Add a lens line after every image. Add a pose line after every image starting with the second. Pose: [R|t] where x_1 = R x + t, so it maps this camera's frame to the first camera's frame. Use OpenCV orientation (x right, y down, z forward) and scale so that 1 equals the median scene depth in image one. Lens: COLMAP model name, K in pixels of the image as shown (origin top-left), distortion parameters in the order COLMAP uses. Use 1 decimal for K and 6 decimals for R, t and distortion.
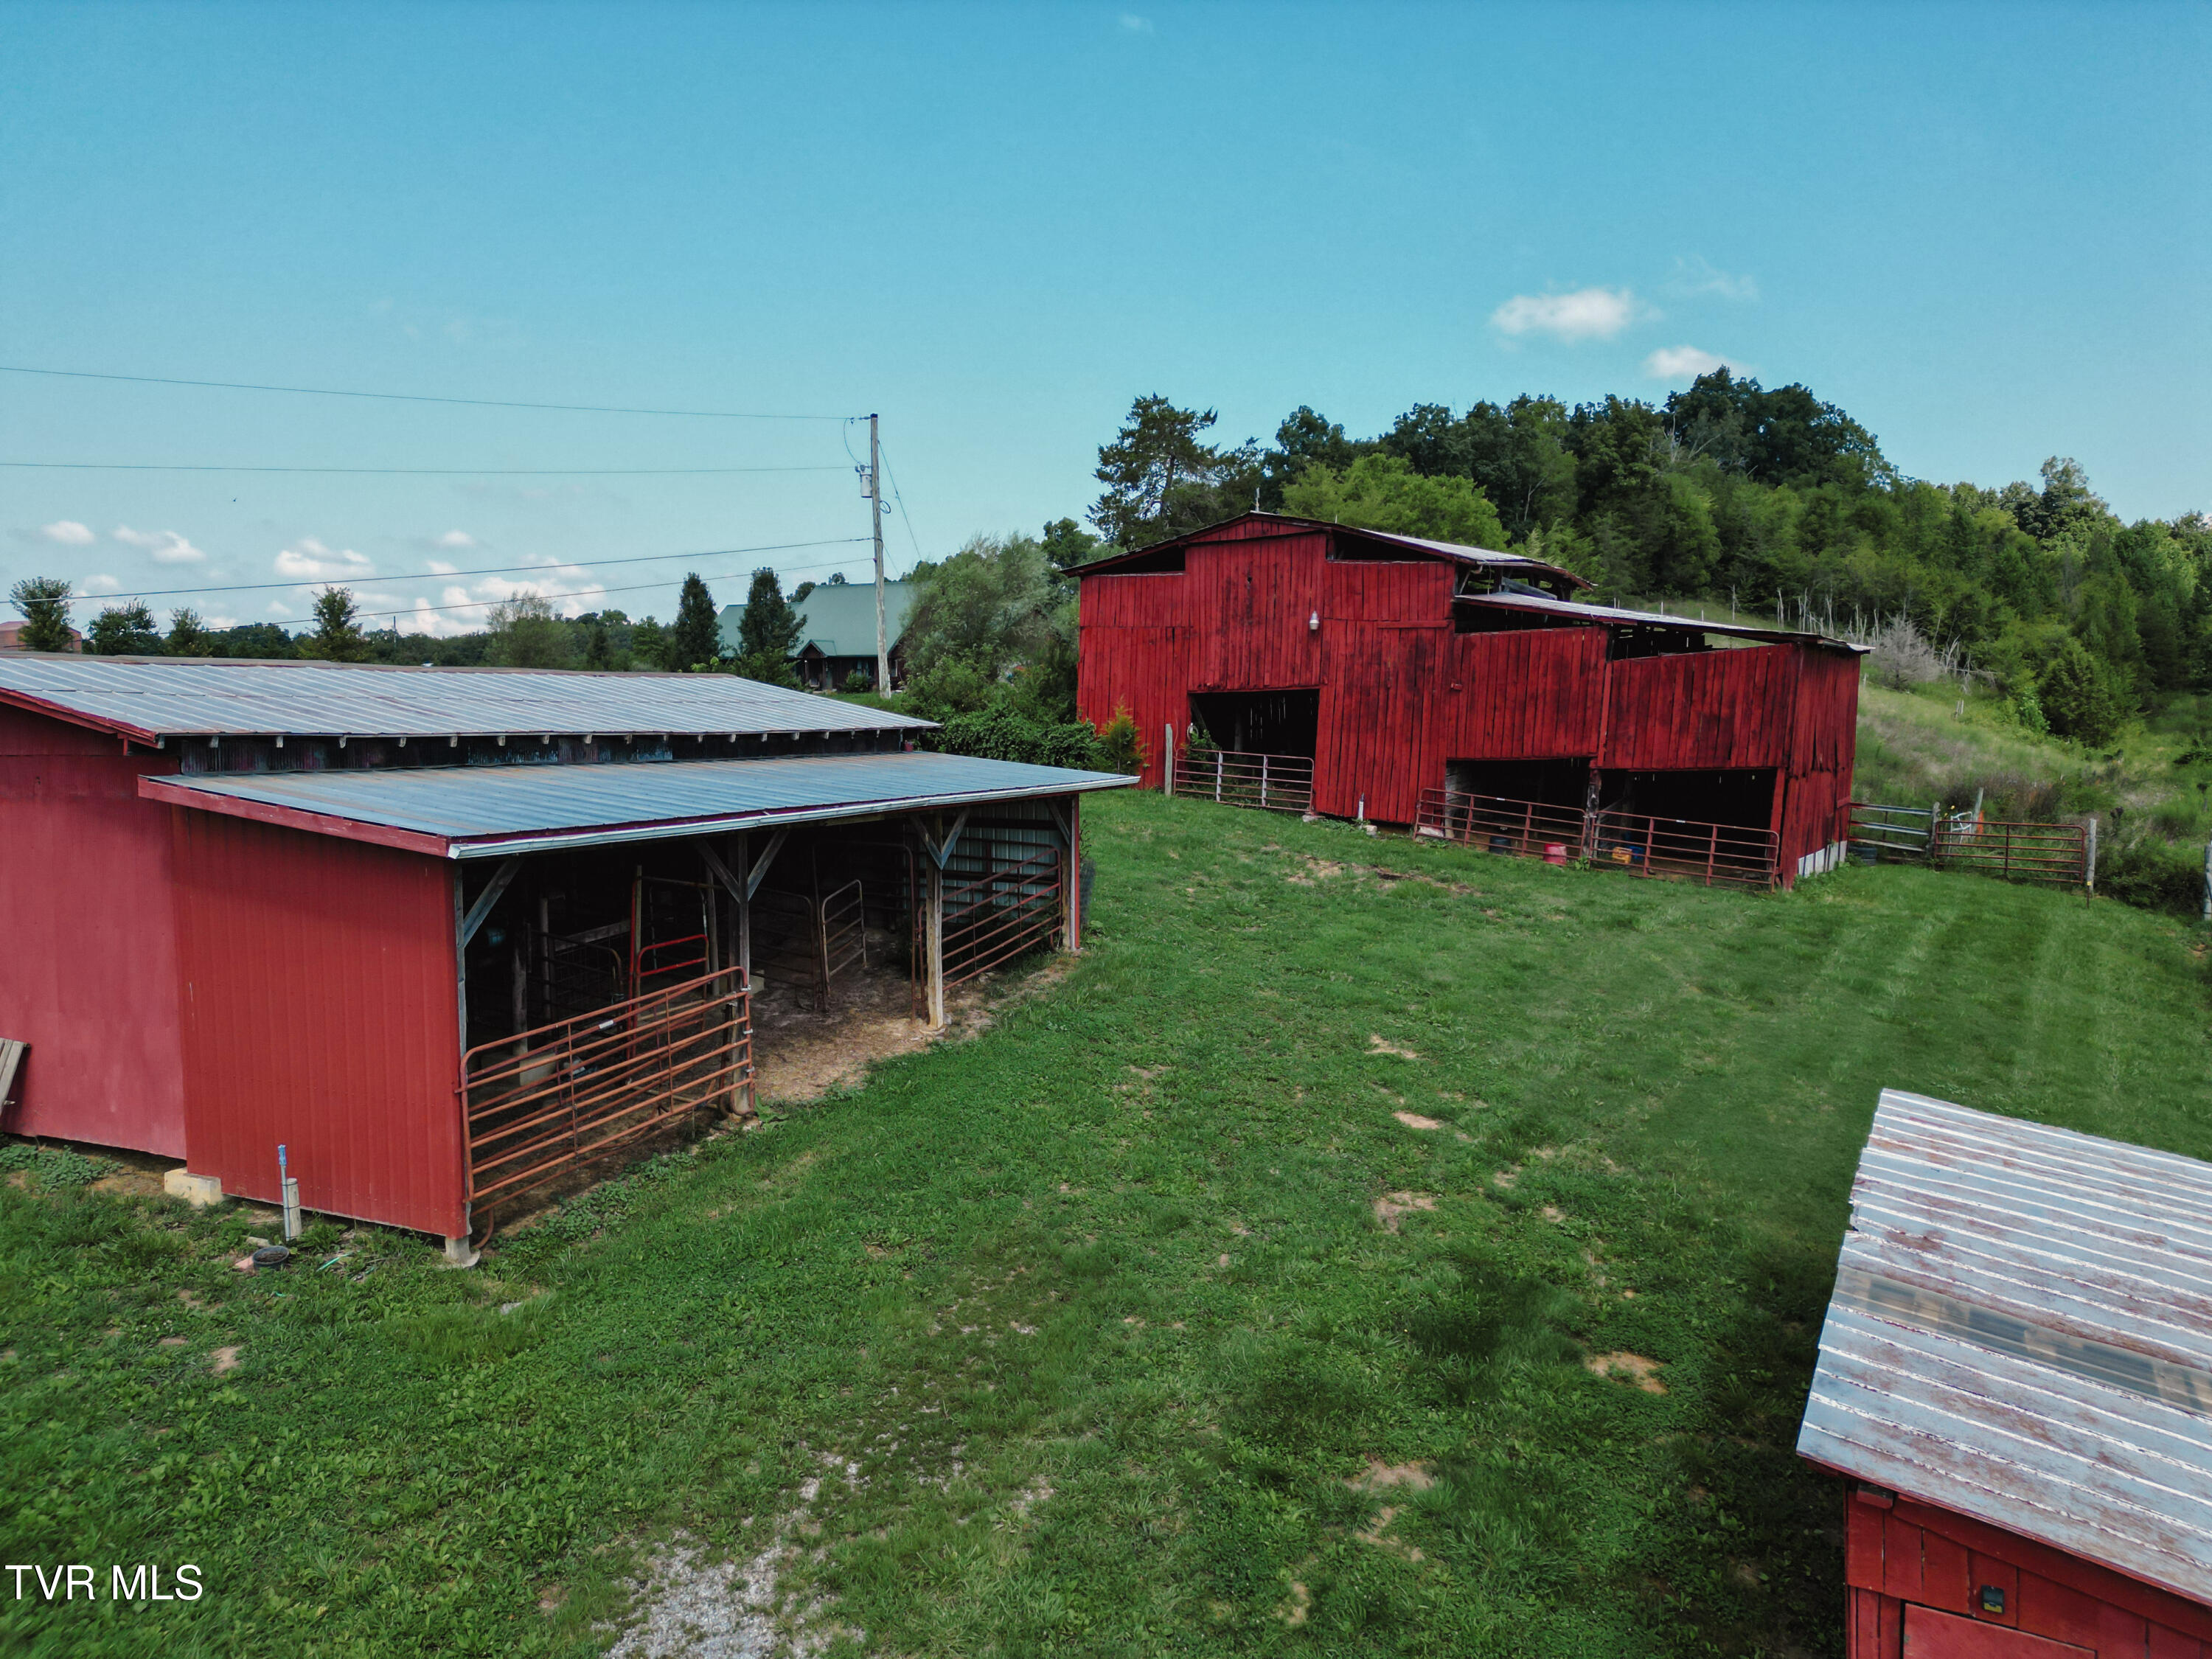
lens RADIAL K [[1527.8, 0, 1099.1], [0, 1527.8, 844.4], [0, 0, 1]] dist [0.092841, -0.102500]
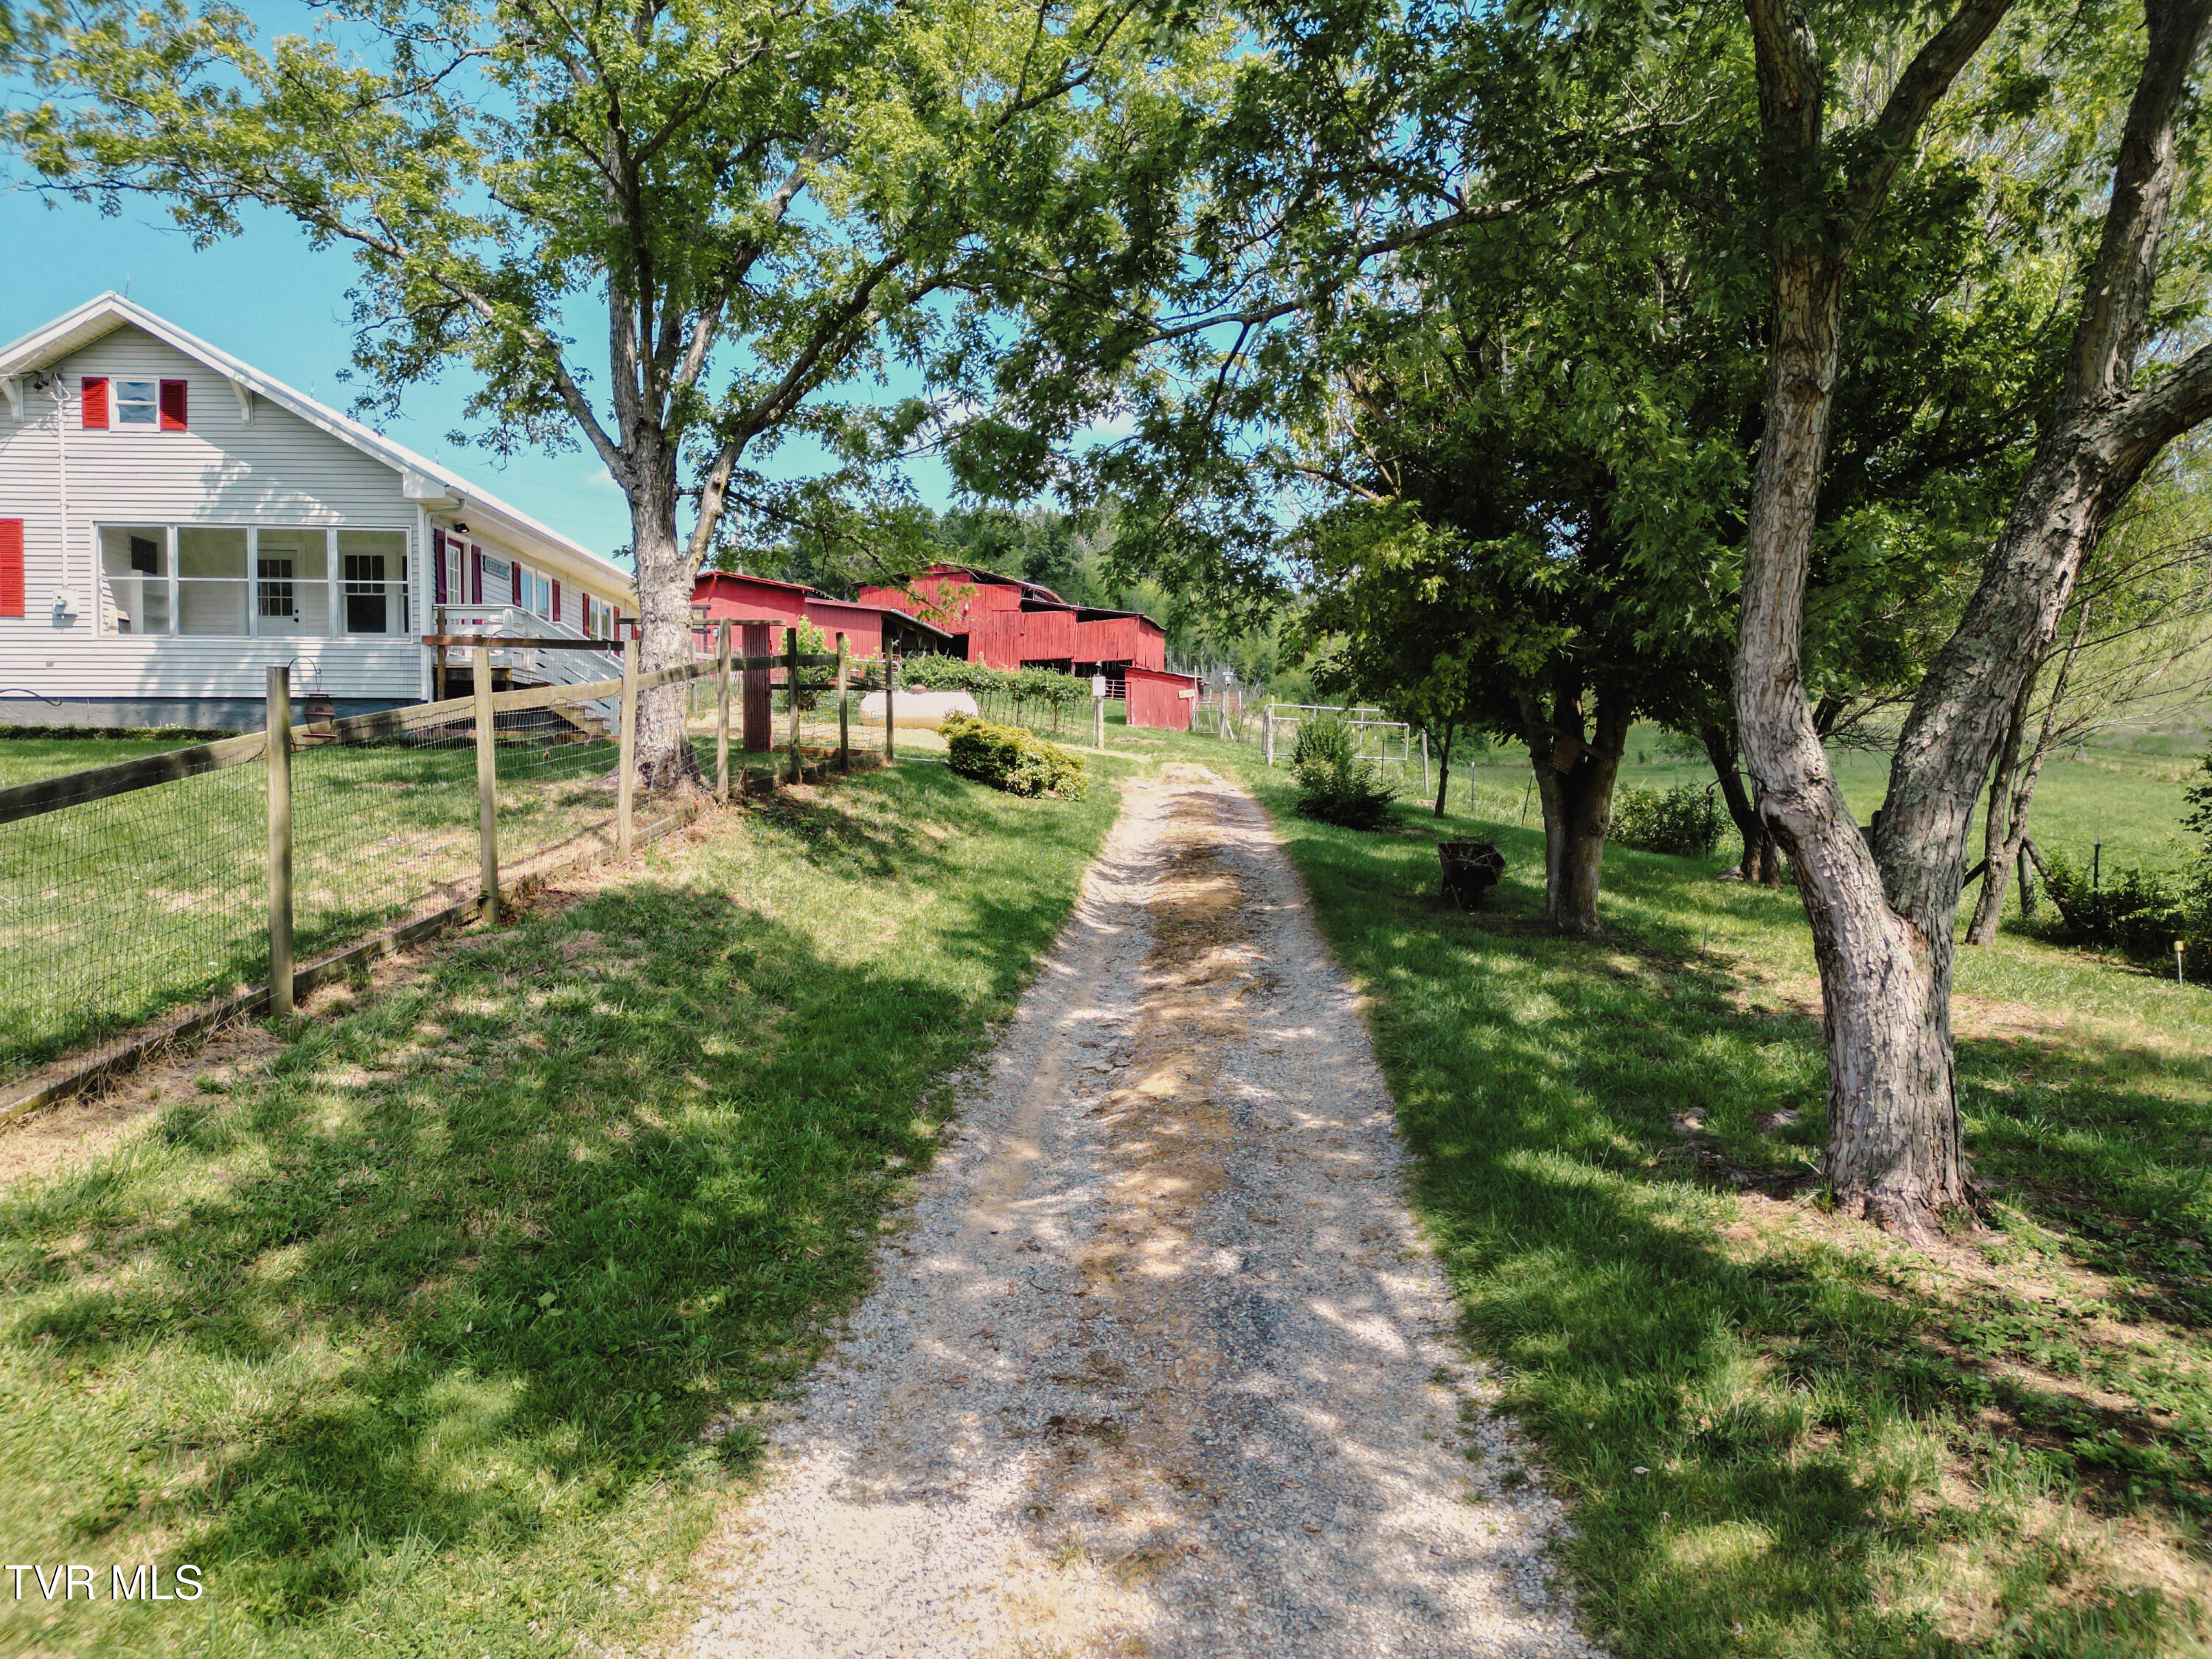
lens RADIAL K [[1542.0, 0, 1107.6], [0, 1542.0, 837.4], [0, 0, 1]] dist [0.090859, -0.091897]
pose [[0.933315, -0.010408, 0.358909, -0.367612], [0.030391, 0.998283, -0.050082, 0.242259], [-0.357771, 0.057650, 0.932028, -0.945003]]
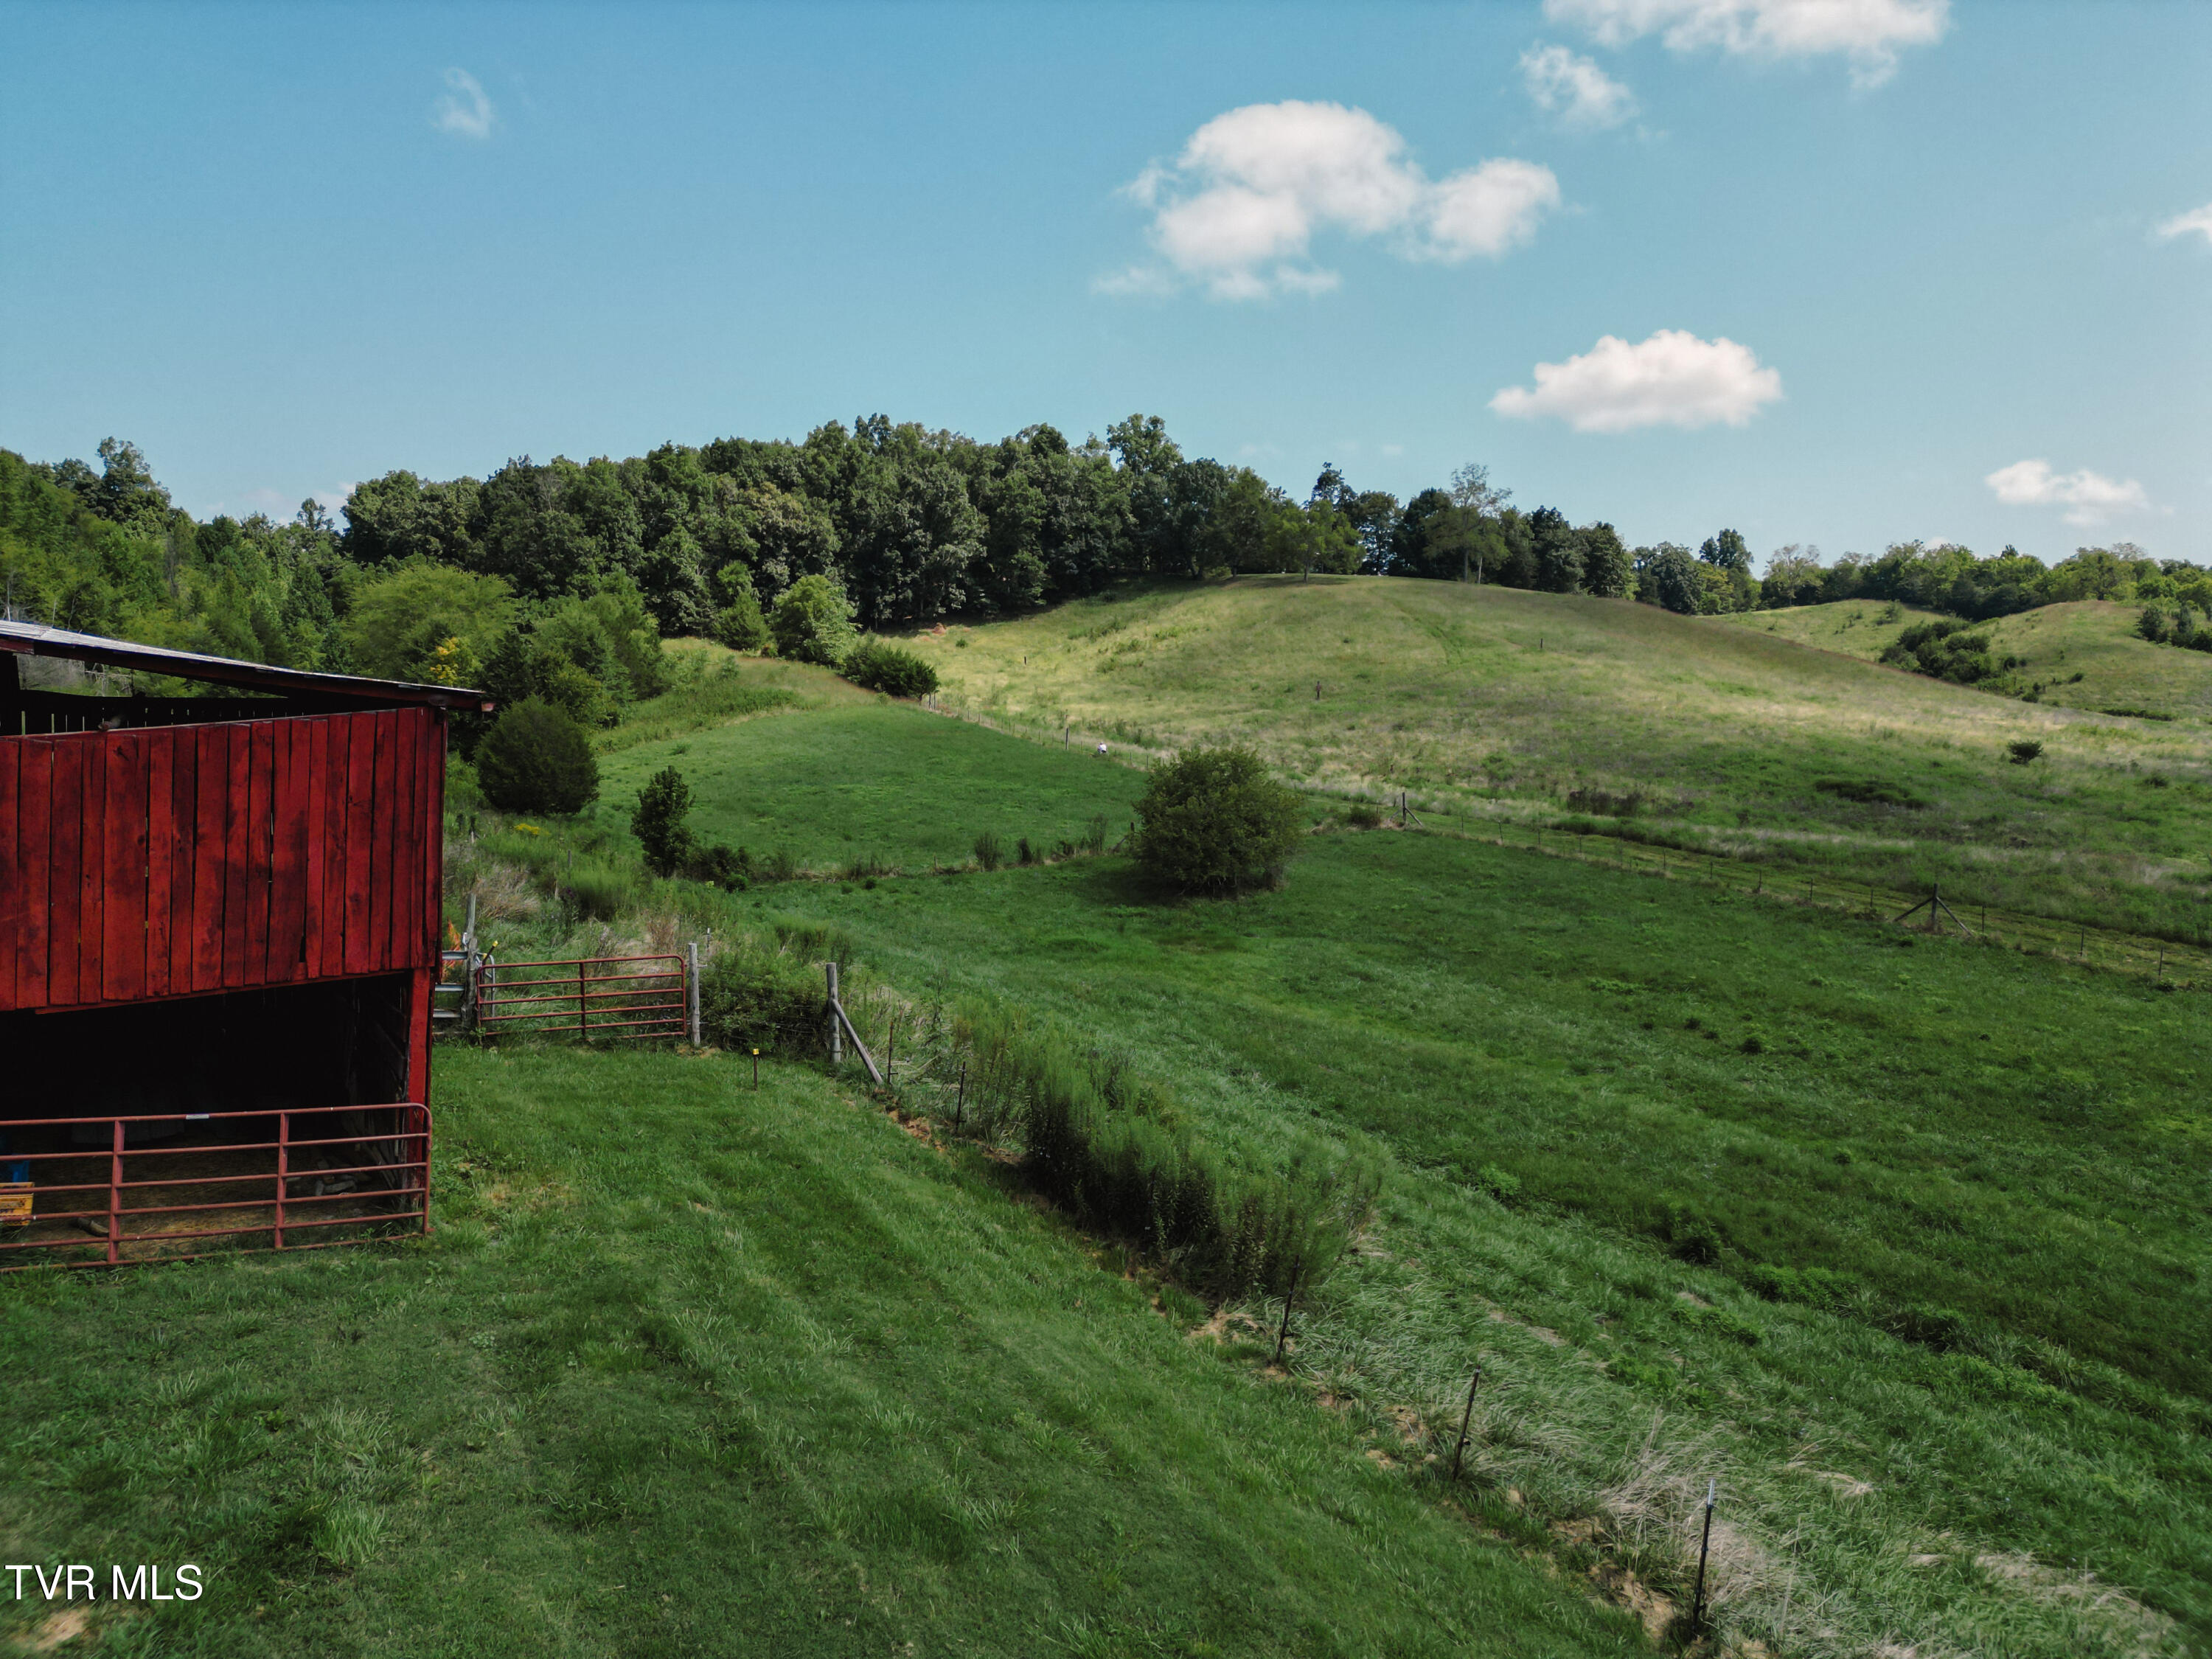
lens RADIAL K [[1545.8, 0, 1107.3], [0, 1545.8, 830.3], [0, 0, 1]] dist [0.085019, -0.085224]
pose [[0.437441, -0.073823, 0.896212, 0.059042], [0.077855, 0.995991, 0.044041, -0.053830], [-0.895871, 0.050509, 0.441435, 0.333996]]
